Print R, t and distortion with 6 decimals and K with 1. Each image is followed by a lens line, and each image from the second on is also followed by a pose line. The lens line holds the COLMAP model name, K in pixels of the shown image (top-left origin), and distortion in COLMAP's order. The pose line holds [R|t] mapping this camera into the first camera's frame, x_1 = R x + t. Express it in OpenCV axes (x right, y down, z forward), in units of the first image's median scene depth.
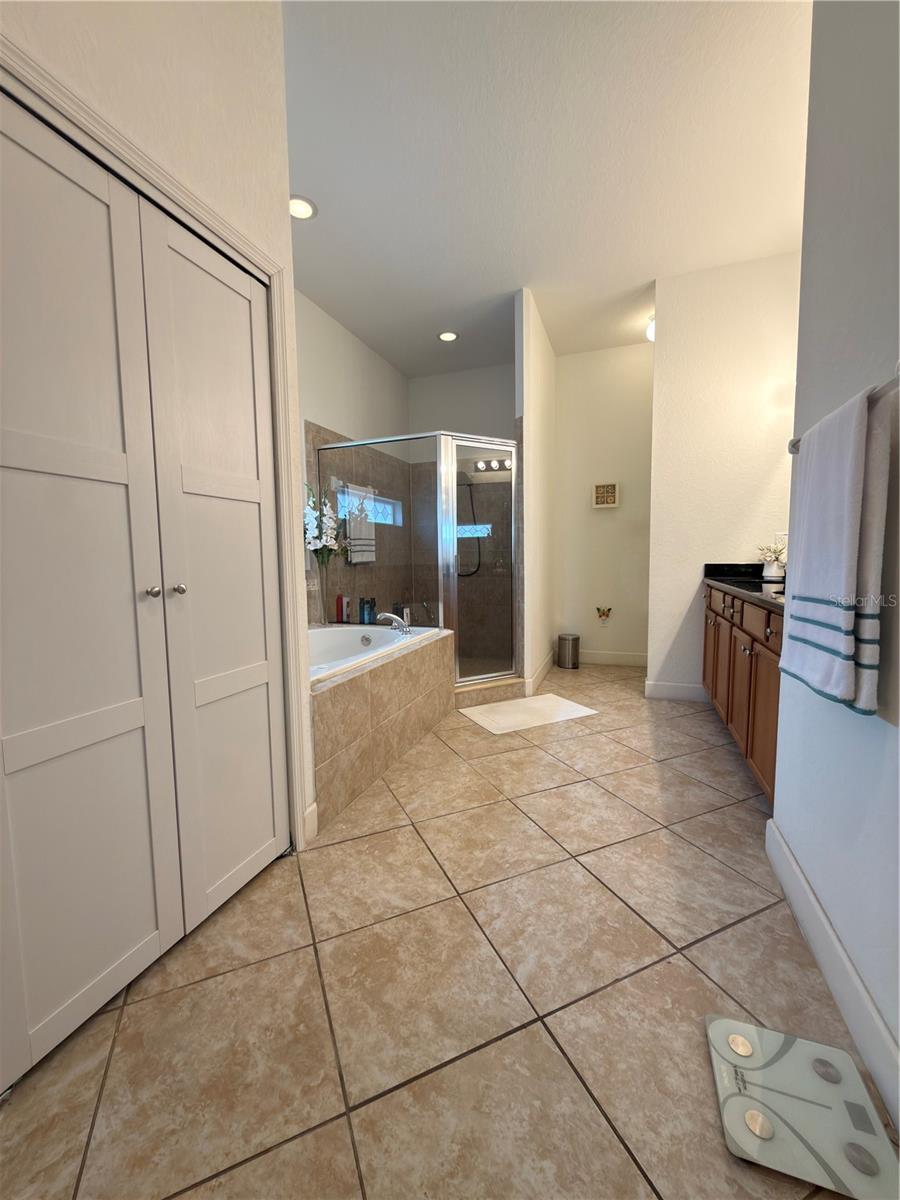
lens RADIAL K [[479.2, 0, 445.9], [0, 479.2, 600.4], [0, 0, 1]] dist [0.001770, 0.000003]
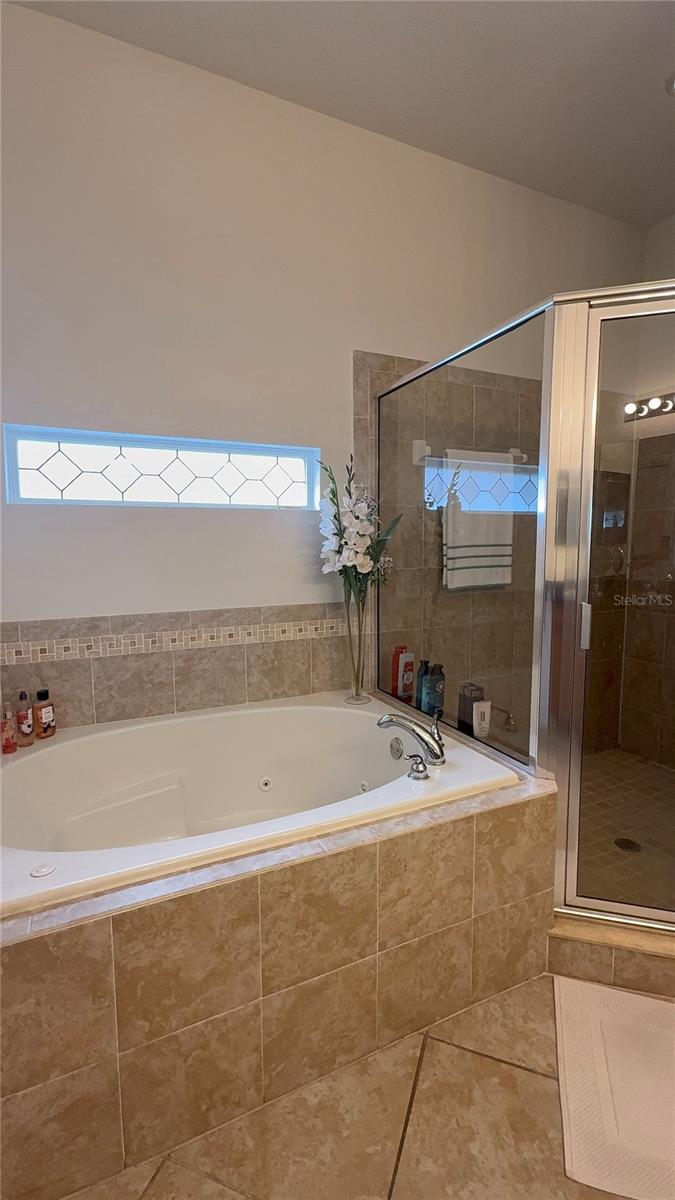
lens RADIAL K [[540.4, 0, 338.7], [0, 540.4, 598.6], [0, 0, 1]] dist [-0.002454, 0.000756]
pose [[0.719998, 0.080443, -0.689298, 0.167840], [-0.065016, 0.996709, 0.048408, -0.097119], [0.690923, 0.009962, 0.722859, 0.484831]]
